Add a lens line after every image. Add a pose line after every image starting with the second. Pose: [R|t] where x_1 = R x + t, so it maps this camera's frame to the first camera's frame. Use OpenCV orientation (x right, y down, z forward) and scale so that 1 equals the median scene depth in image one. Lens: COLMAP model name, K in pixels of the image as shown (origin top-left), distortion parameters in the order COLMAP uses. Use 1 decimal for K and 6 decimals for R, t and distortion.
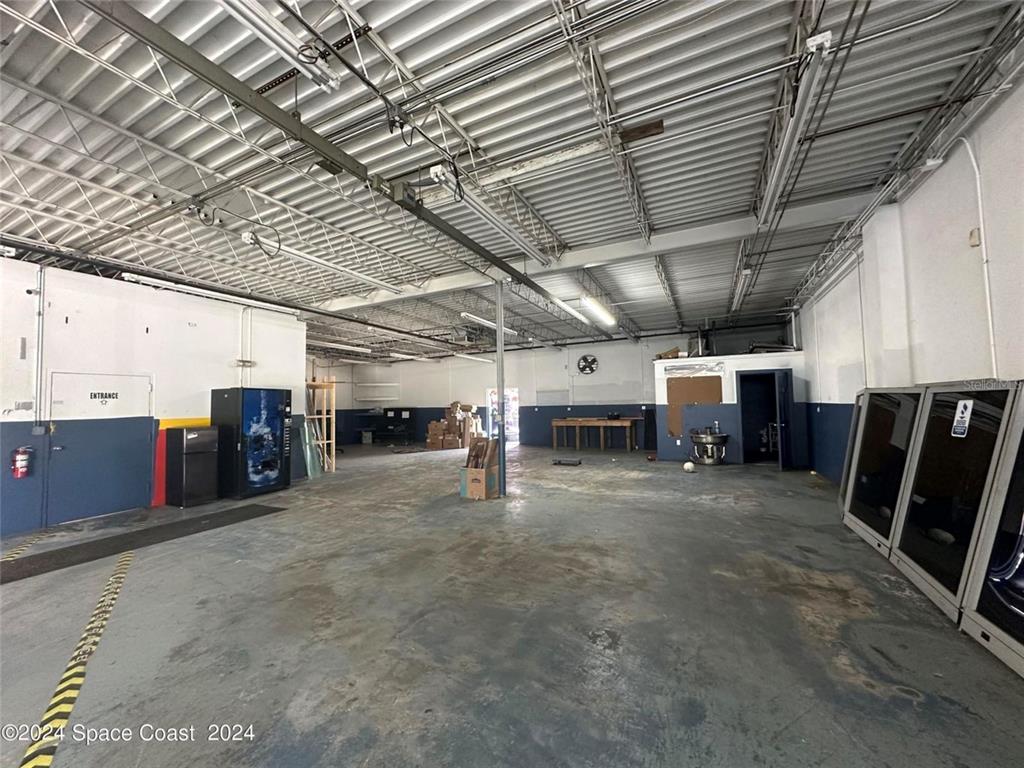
lens RADIAL K [[405.9, 0, 513.2], [0, 405.9, 384.5], [0, 0, 1]] dist [-0.004341, 0.000390]
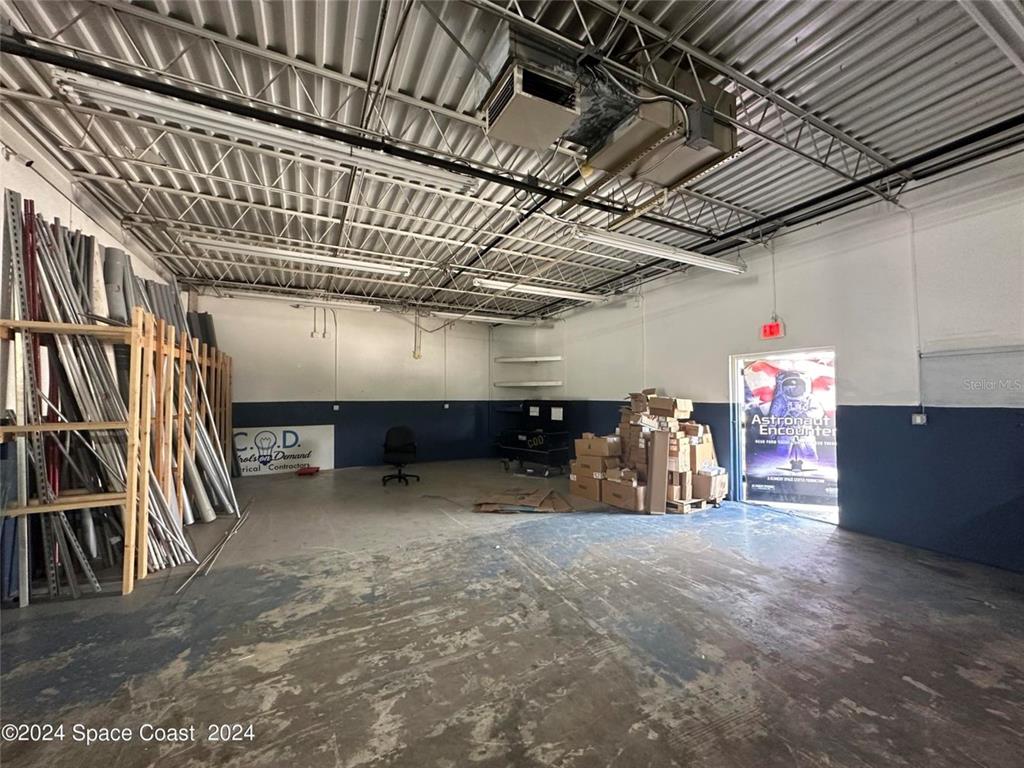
lens RADIAL K [[405.9, 0, 513.0], [0, 405.9, 380.2], [0, 0, 1]] dist [-0.004341, 0.000390]
pose [[0.791612, -0.005788, -0.610997, 0.006718], [0.015705, 0.999818, 0.010876, 0.027021], [0.610822, -0.018205, 0.791558, 0.604402]]
